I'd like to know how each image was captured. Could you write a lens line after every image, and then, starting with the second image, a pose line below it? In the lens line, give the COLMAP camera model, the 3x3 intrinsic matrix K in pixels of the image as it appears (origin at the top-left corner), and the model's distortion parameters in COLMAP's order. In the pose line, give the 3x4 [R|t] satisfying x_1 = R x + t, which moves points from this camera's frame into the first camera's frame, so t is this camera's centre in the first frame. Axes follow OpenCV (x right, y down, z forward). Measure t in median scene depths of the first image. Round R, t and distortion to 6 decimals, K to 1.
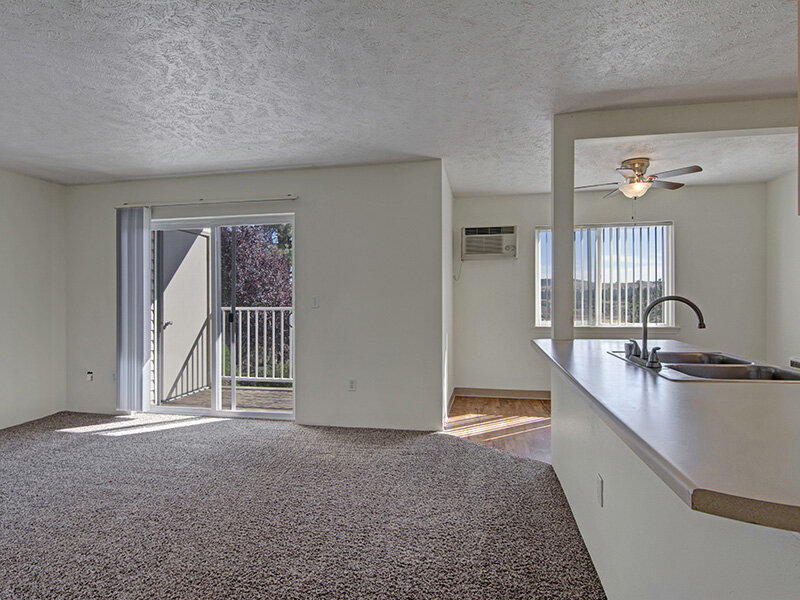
lens RADIAL K [[443.9, 0, 402.5], [0, 443.9, 297.0], [0, 0, 1]] dist [-0.003760, -0.001349]
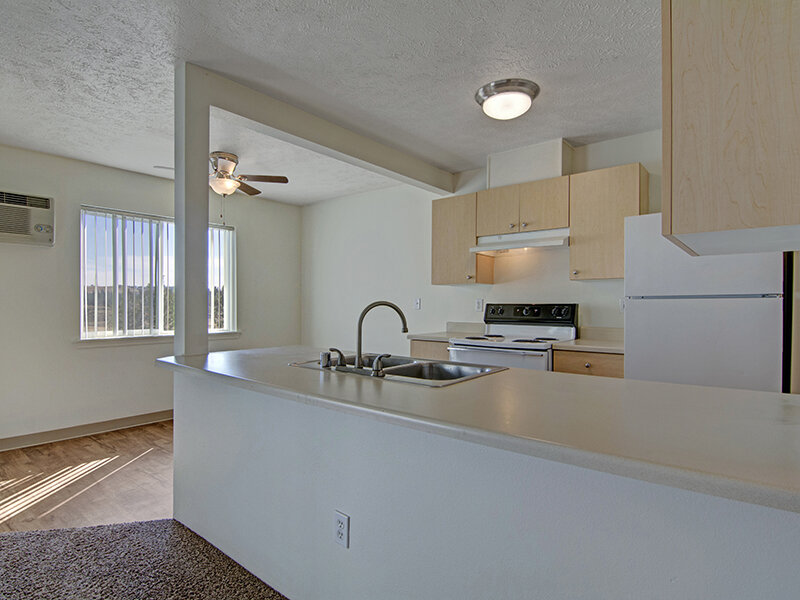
lens RADIAL K [[443.9, 0, 399.6], [0, 443.9, 308.2], [0, 0, 1]] dist [-0.003760, -0.001349]
pose [[0.497234, 0.000471, 0.867616, -0.080923], [-0.011940, 0.999909, 0.006299, 0.002976], [-0.867534, -0.013491, 0.497194, 0.170831]]
